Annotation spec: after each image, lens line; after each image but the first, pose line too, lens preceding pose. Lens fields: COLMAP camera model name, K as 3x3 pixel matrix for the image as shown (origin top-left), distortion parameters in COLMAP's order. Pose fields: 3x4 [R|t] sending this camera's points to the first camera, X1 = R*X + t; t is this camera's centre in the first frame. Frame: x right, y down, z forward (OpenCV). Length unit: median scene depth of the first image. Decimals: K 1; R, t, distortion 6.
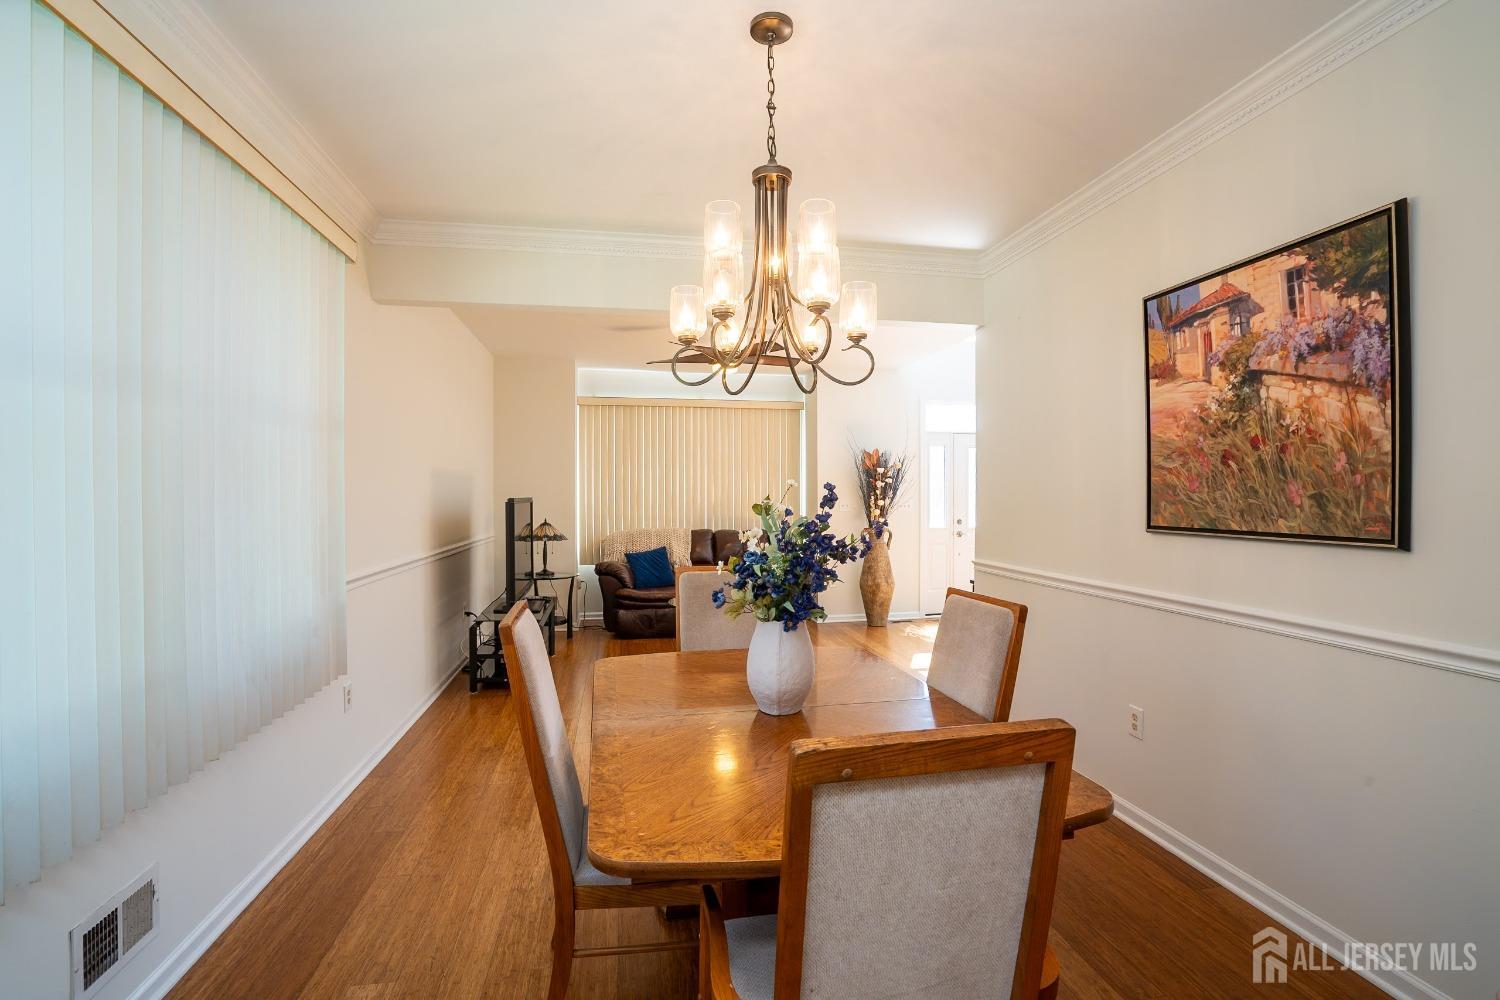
lens RADIAL K [[692.3, 0, 745.2], [0, 692.3, 502.9], [0, 0, 1]] dist [-0.065328, 0.027034]
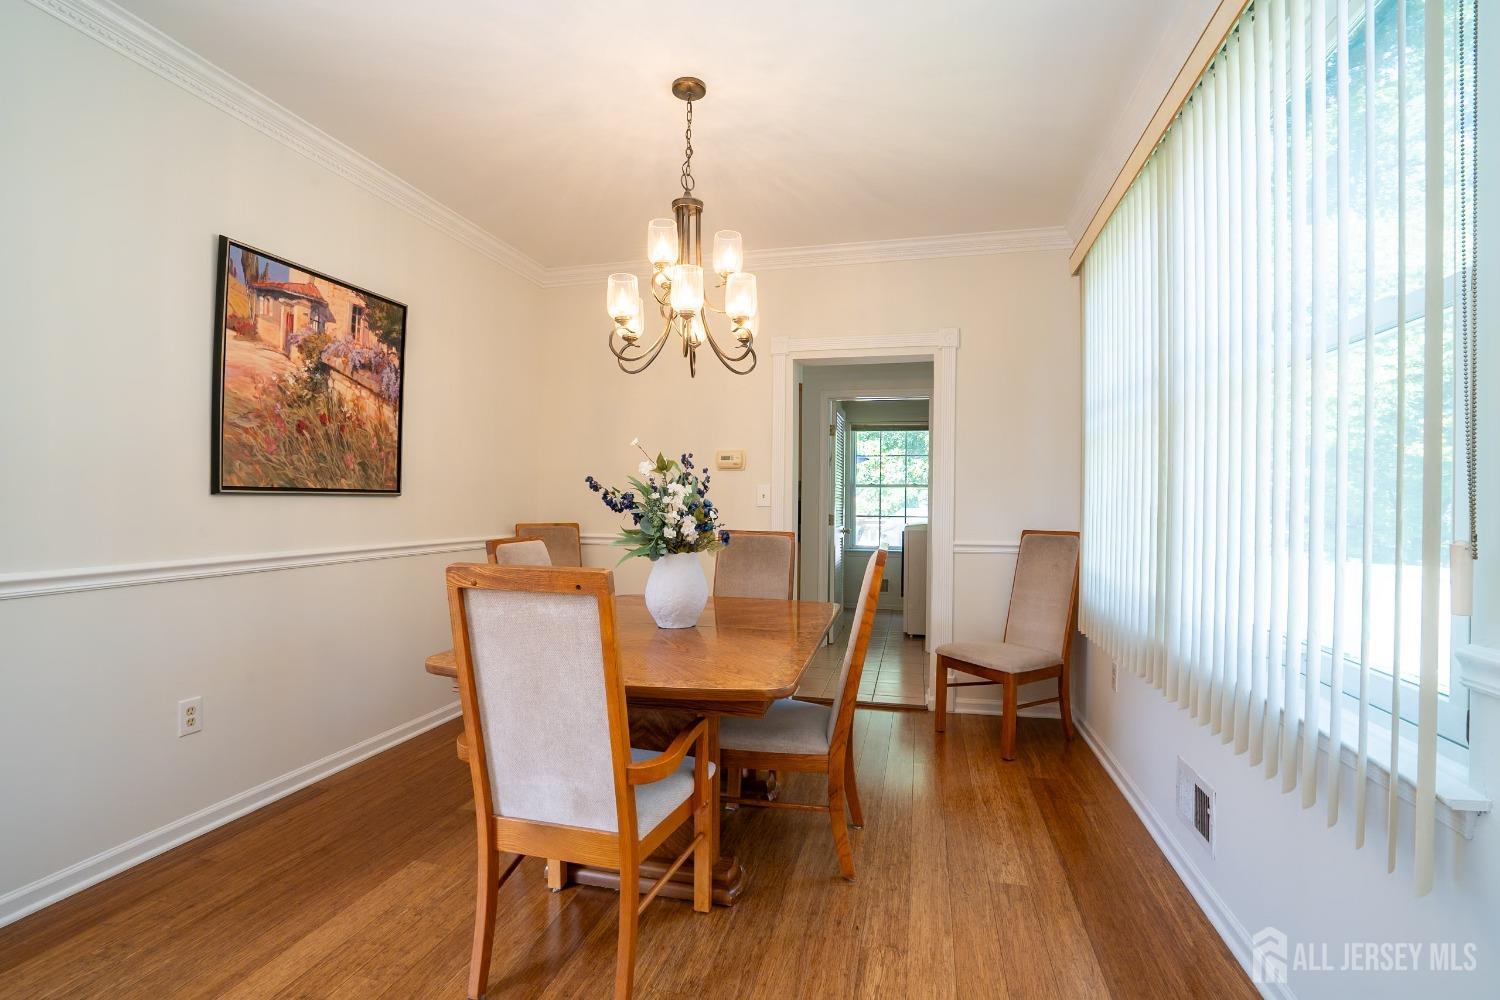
lens RADIAL K [[692.3, 0, 745.2], [0, 692.3, 502.9], [0, 0, 1]] dist [-0.065328, 0.027034]
pose [[-0.910750, -0.008318, 0.412873, -0.508244], [-0.002995, 0.999904, 0.013537, 0.049542], [-0.412946, 0.011092, -0.910688, 1.829834]]
